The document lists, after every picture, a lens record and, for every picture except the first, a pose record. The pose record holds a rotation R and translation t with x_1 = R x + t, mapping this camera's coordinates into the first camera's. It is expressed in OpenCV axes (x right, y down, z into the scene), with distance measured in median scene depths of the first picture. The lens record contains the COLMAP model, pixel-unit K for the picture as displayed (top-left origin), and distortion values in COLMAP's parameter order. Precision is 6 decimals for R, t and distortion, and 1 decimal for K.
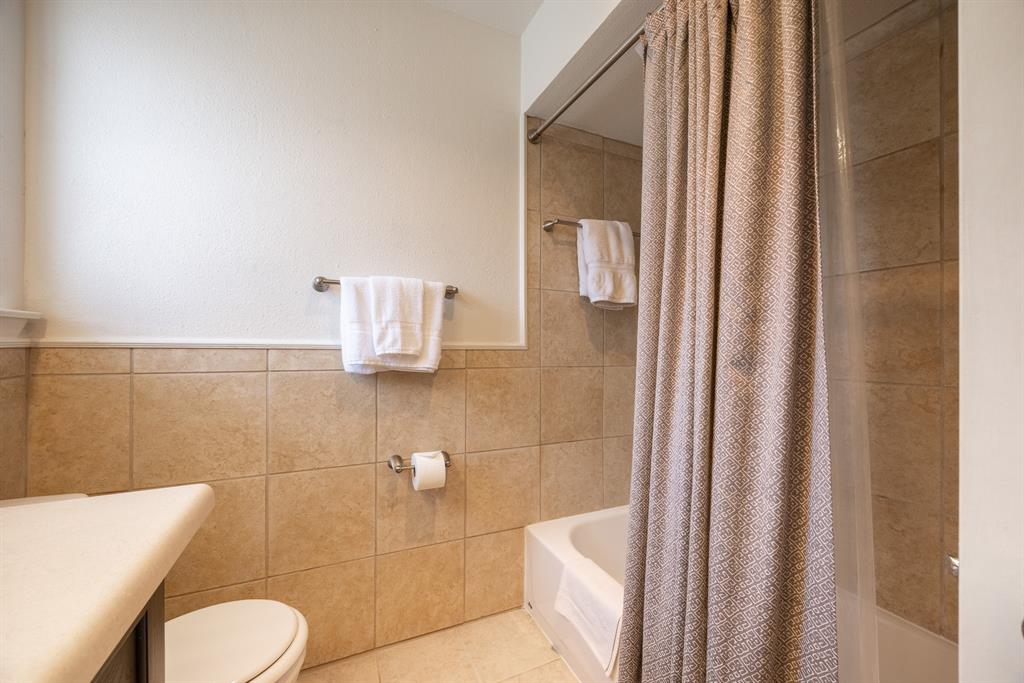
lens RADIAL K [[394.9, 0, 508.6], [0, 394.9, 338.5], [0, 0, 1]] dist [-0.001438, -0.000187]
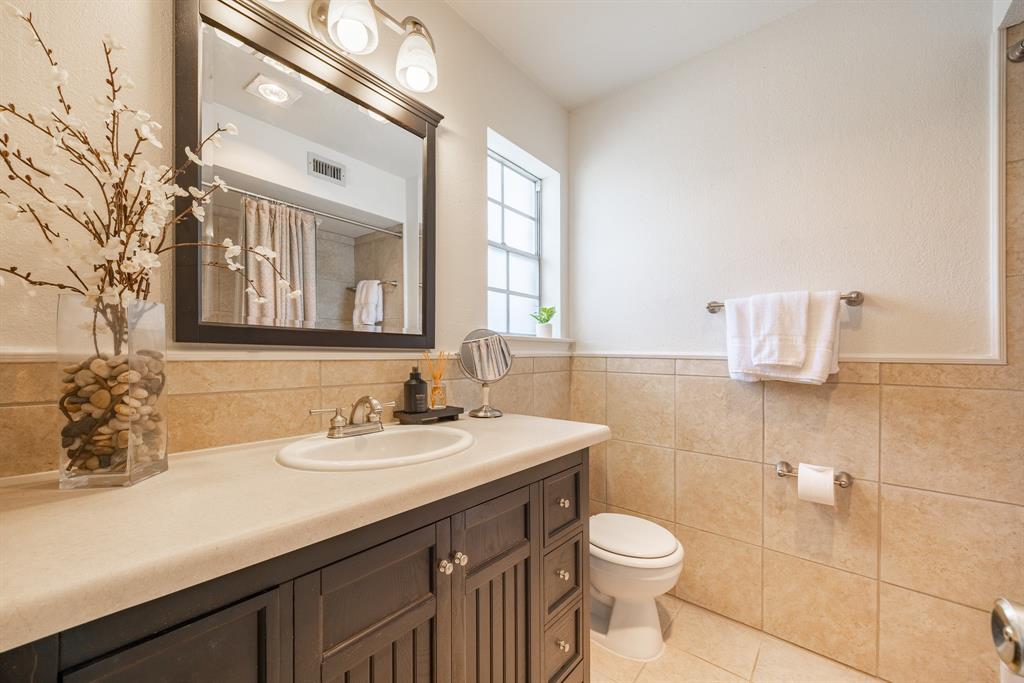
lens RADIAL K [[394.9, 0, 514.5], [0, 394.9, 351.6], [0, 0, 1]] dist [-0.001438, -0.000187]
pose [[0.431941, -0.007653, -0.901869, 0.368959], [0.005060, 0.999969, -0.006062, 0.006569], [0.901888, -0.001945, 0.431966, -0.103691]]
